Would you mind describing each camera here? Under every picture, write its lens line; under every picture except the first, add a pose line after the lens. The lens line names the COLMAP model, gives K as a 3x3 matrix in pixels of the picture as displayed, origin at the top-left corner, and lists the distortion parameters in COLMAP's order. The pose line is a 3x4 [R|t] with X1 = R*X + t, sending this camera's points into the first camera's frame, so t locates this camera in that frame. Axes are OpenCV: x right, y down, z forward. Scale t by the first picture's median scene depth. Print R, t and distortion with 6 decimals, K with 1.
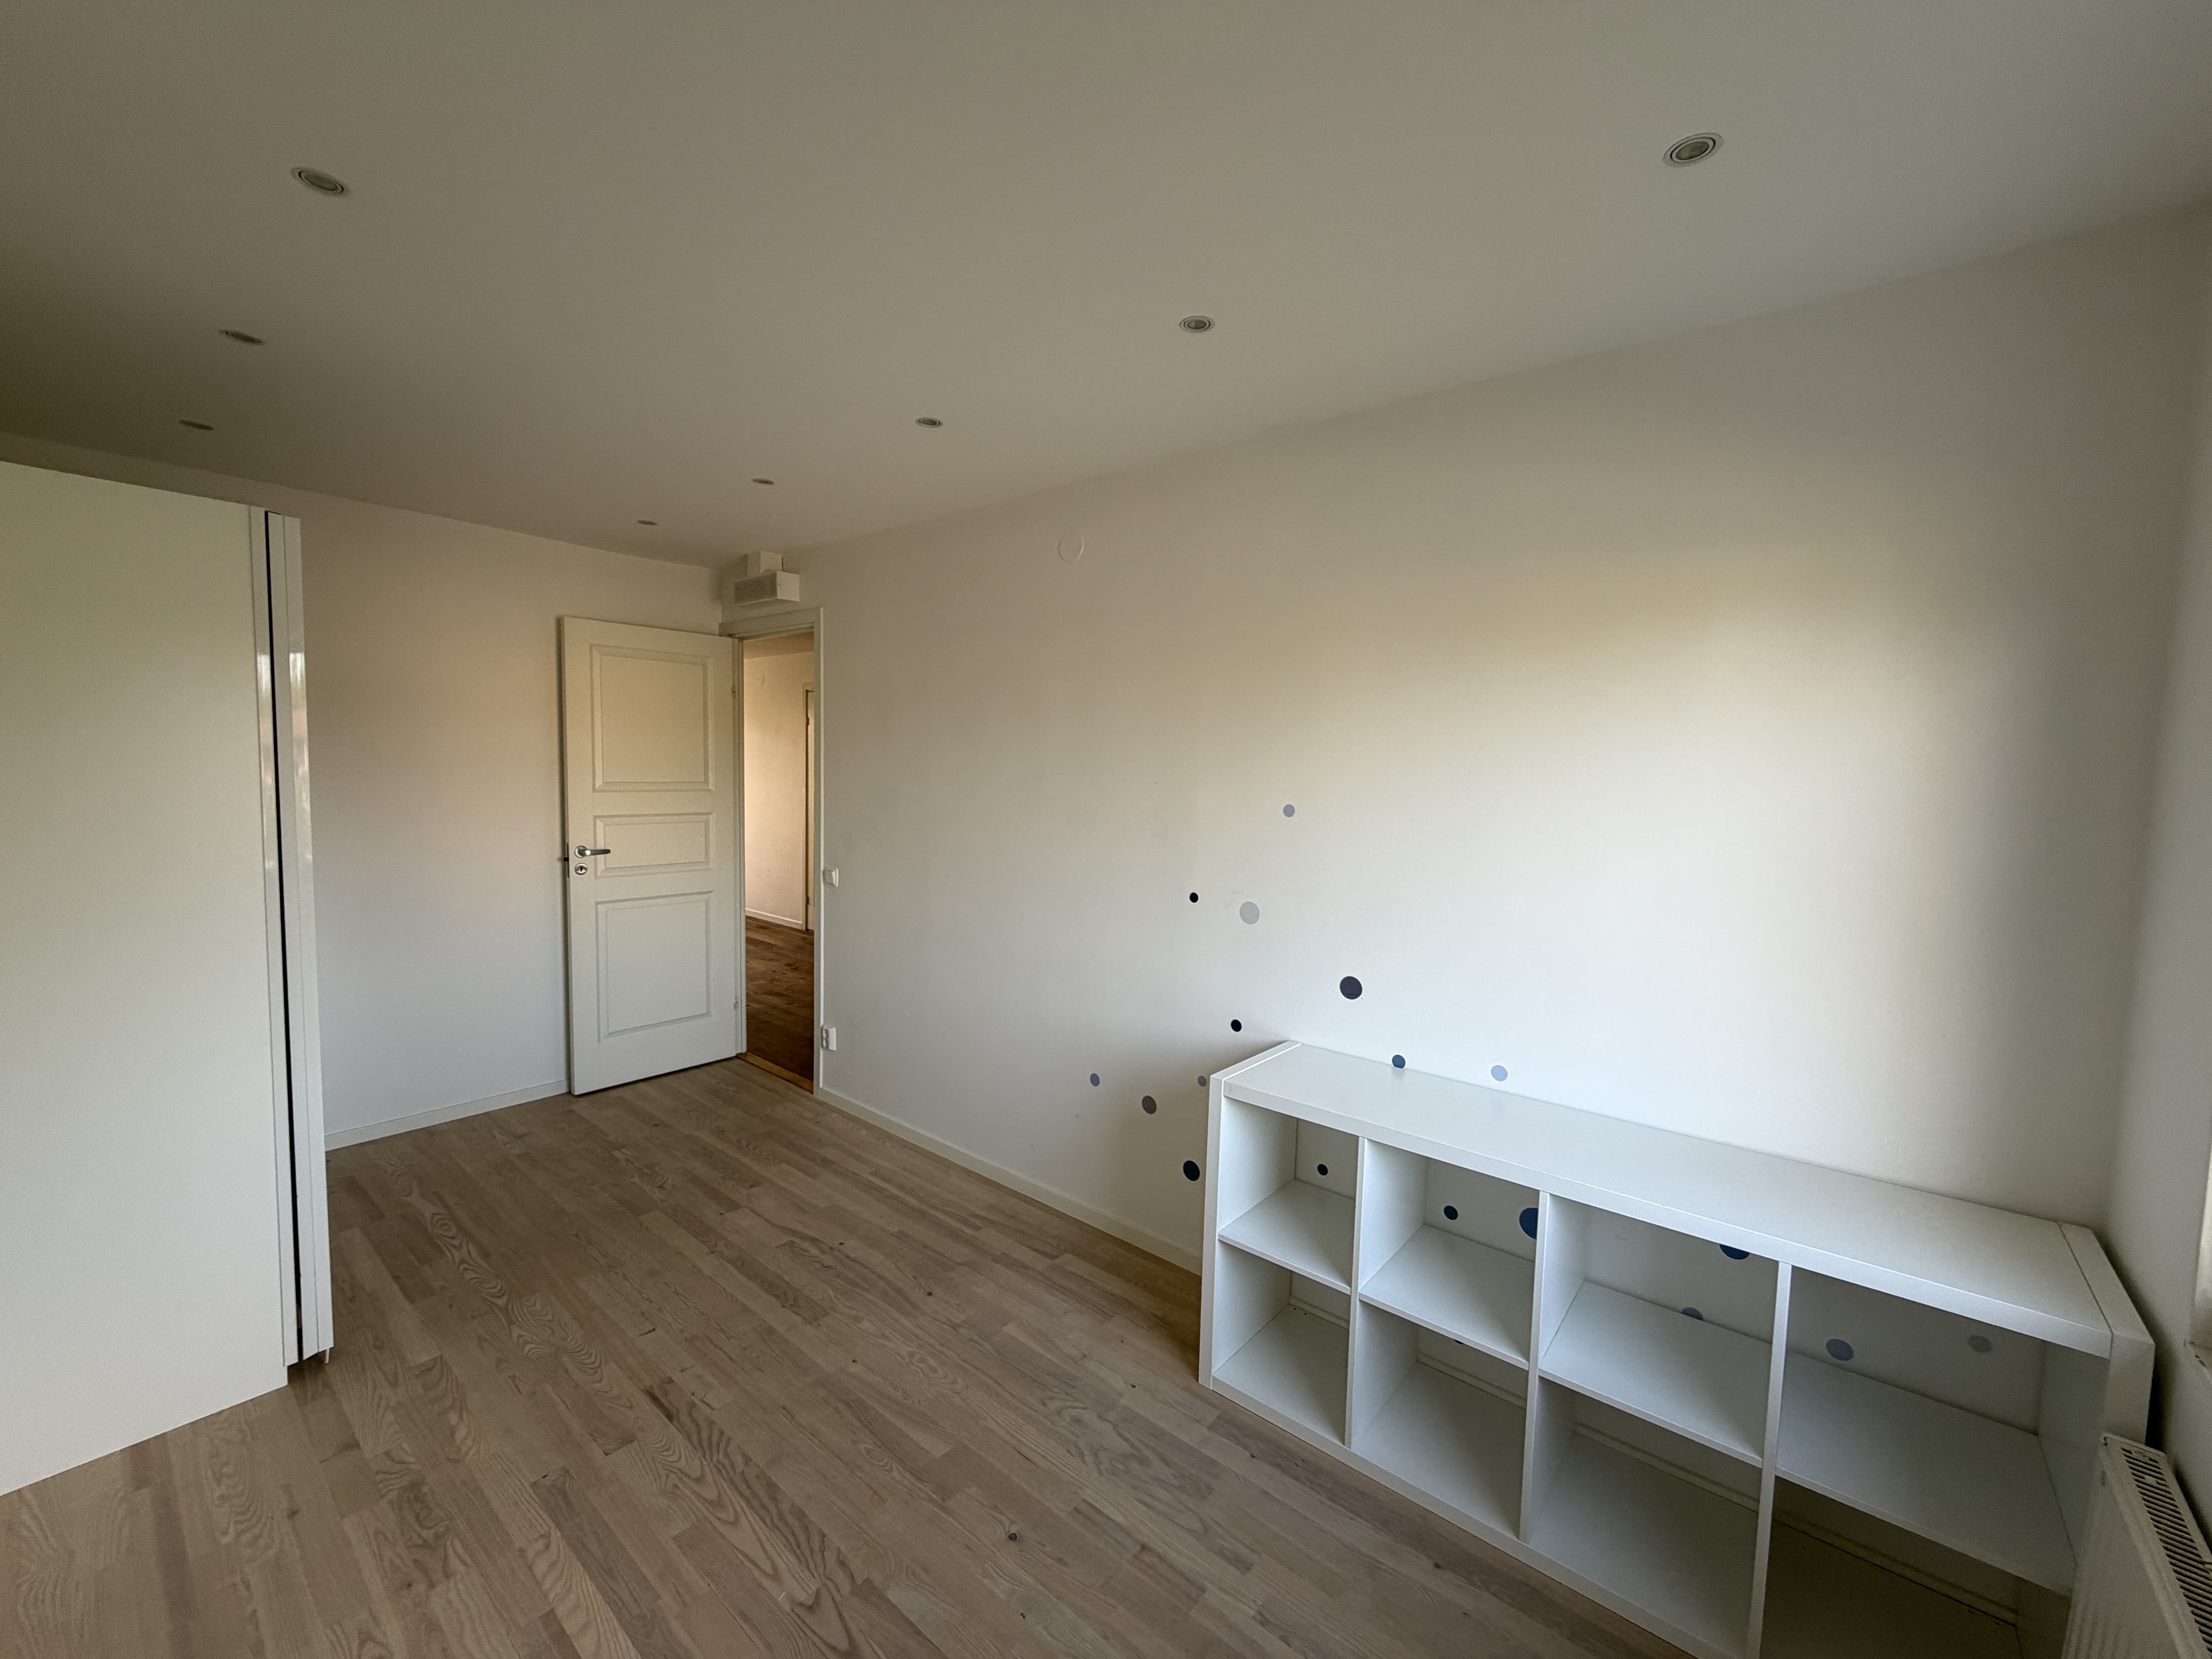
lens RADIAL K [[879.4, 0, 1104.7], [0, 879.4, 826.5], [0, 0, 1]] dist [-0.001114, 0.000776]
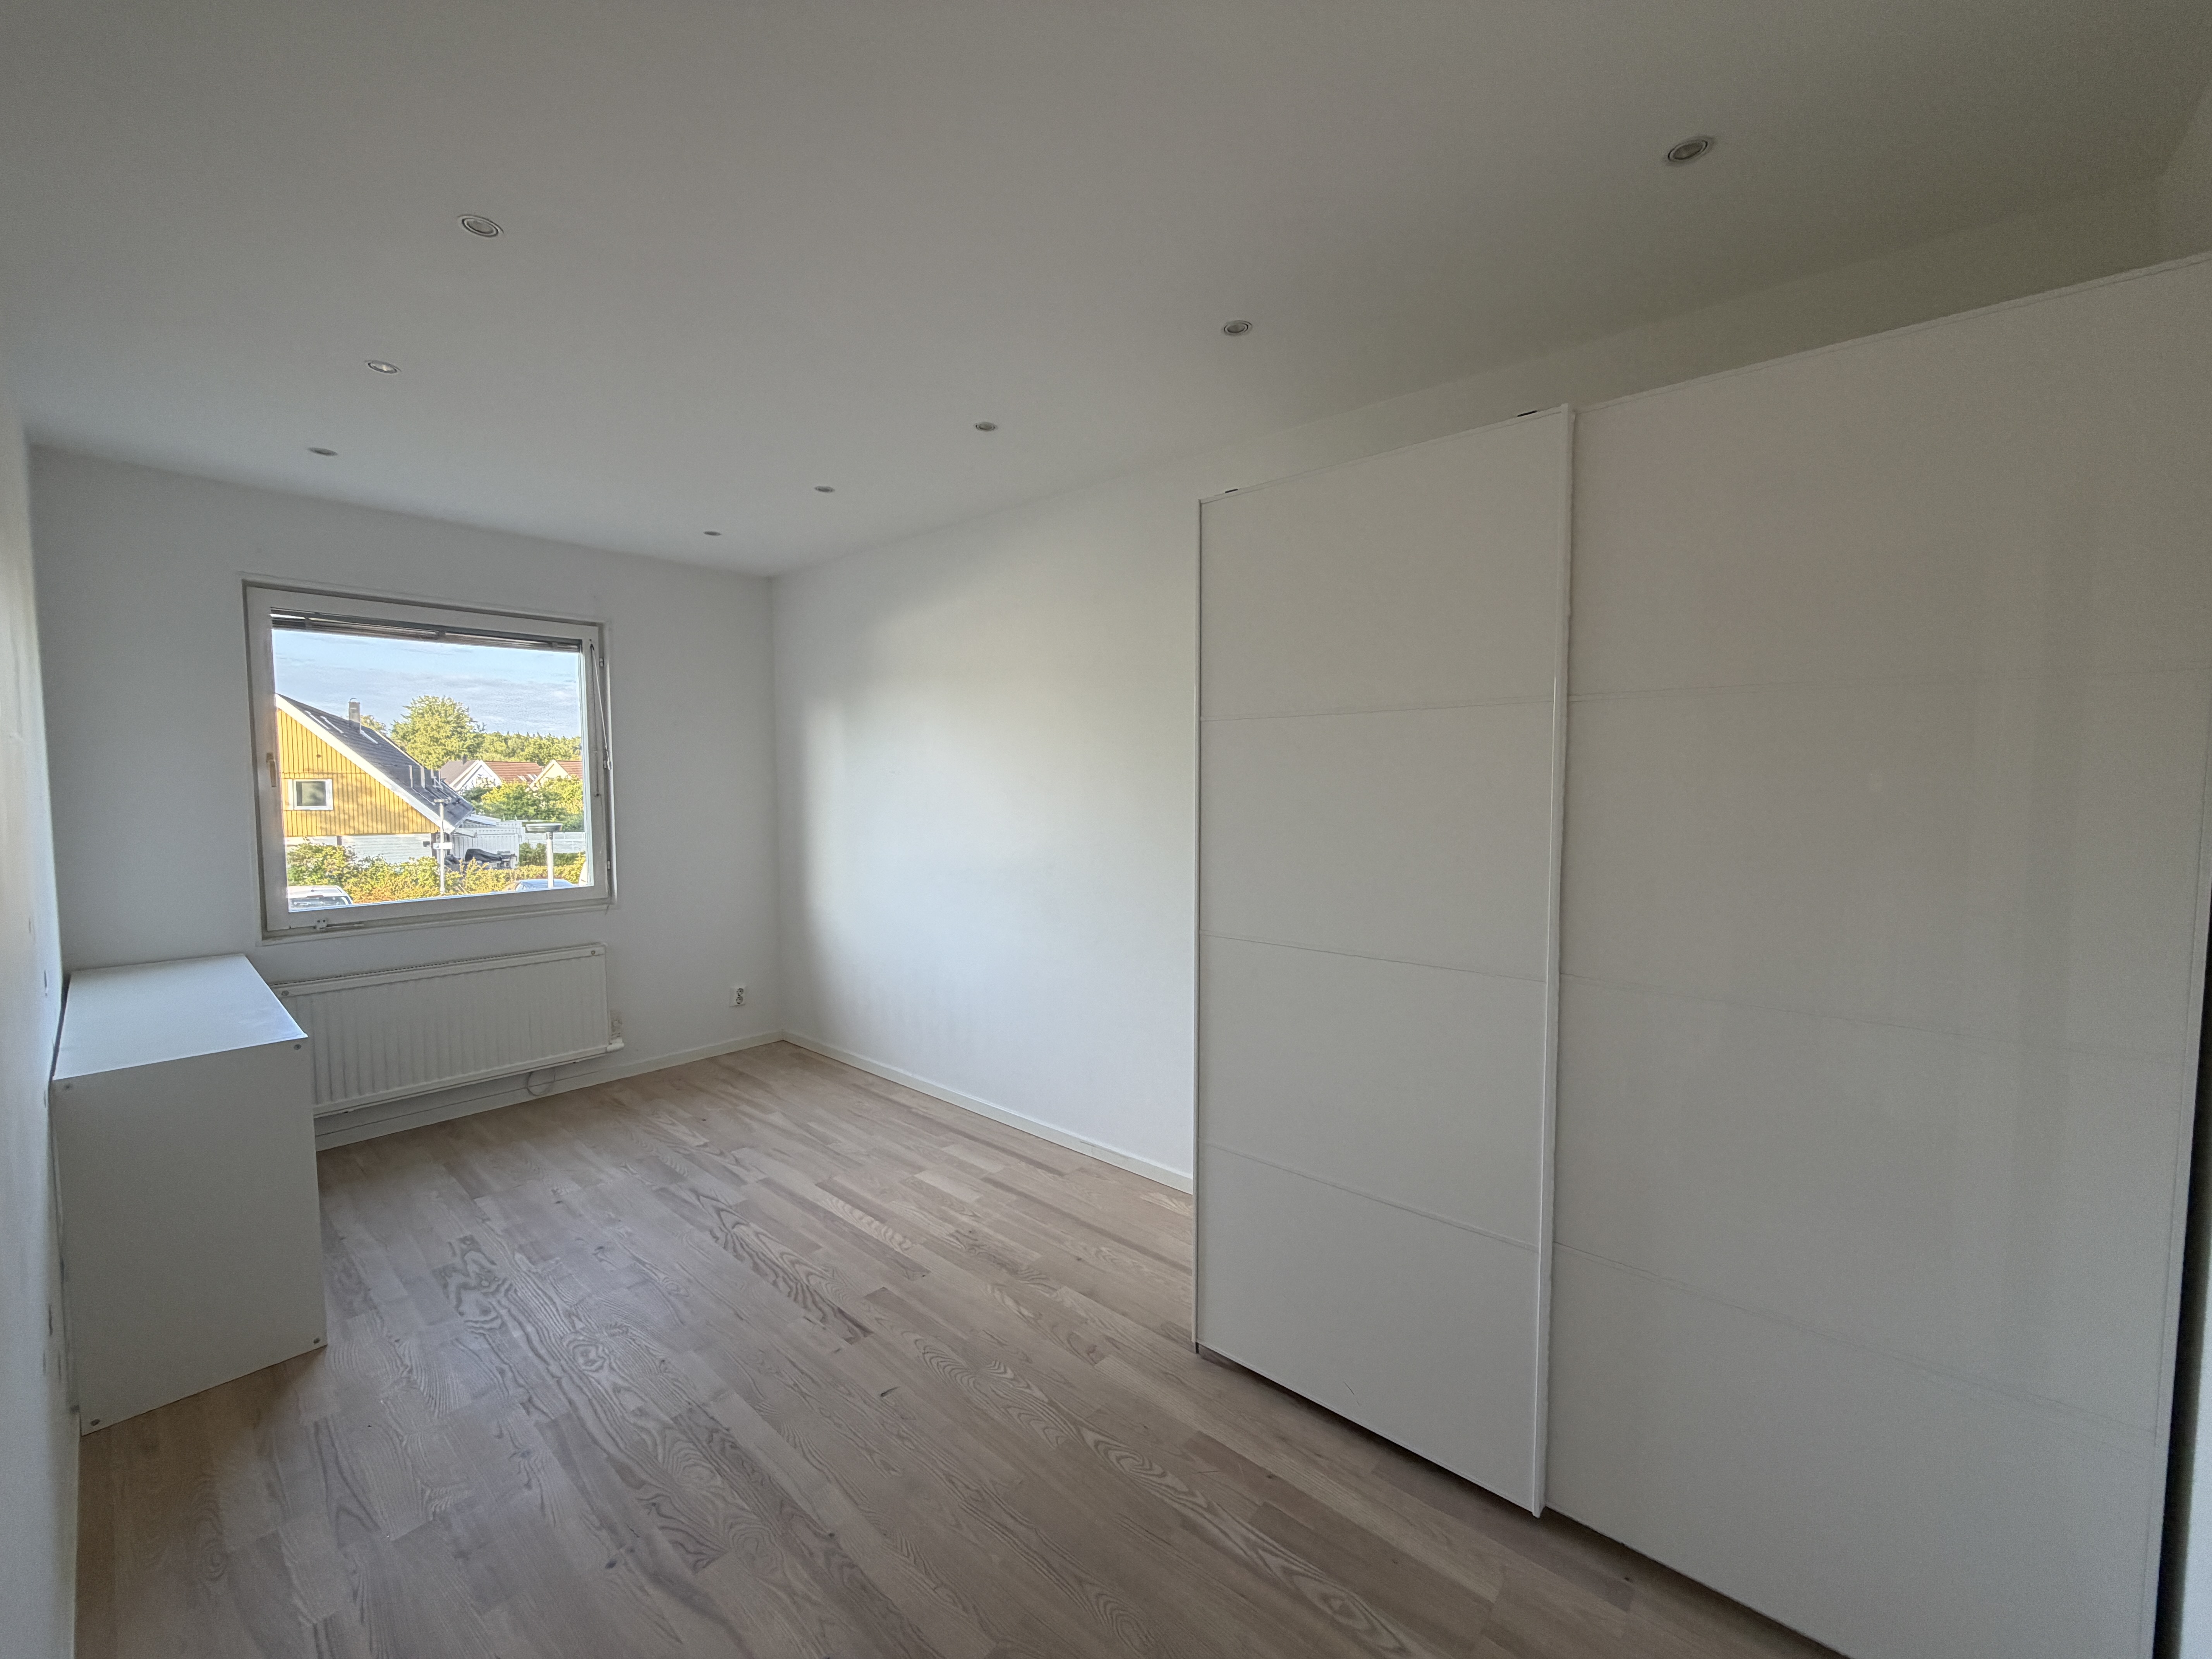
lens RADIAL K [[879.4, 0, 1114.0], [0, 879.4, 835.6], [0, 0, 1]] dist [-0.001114, 0.000776]
pose [[-0.999550, -0.026114, 0.014786, -0.825403], [-0.023938, 0.990967, 0.131953, -0.100859], [-0.018098, 0.131540, -0.991146, 1.987366]]
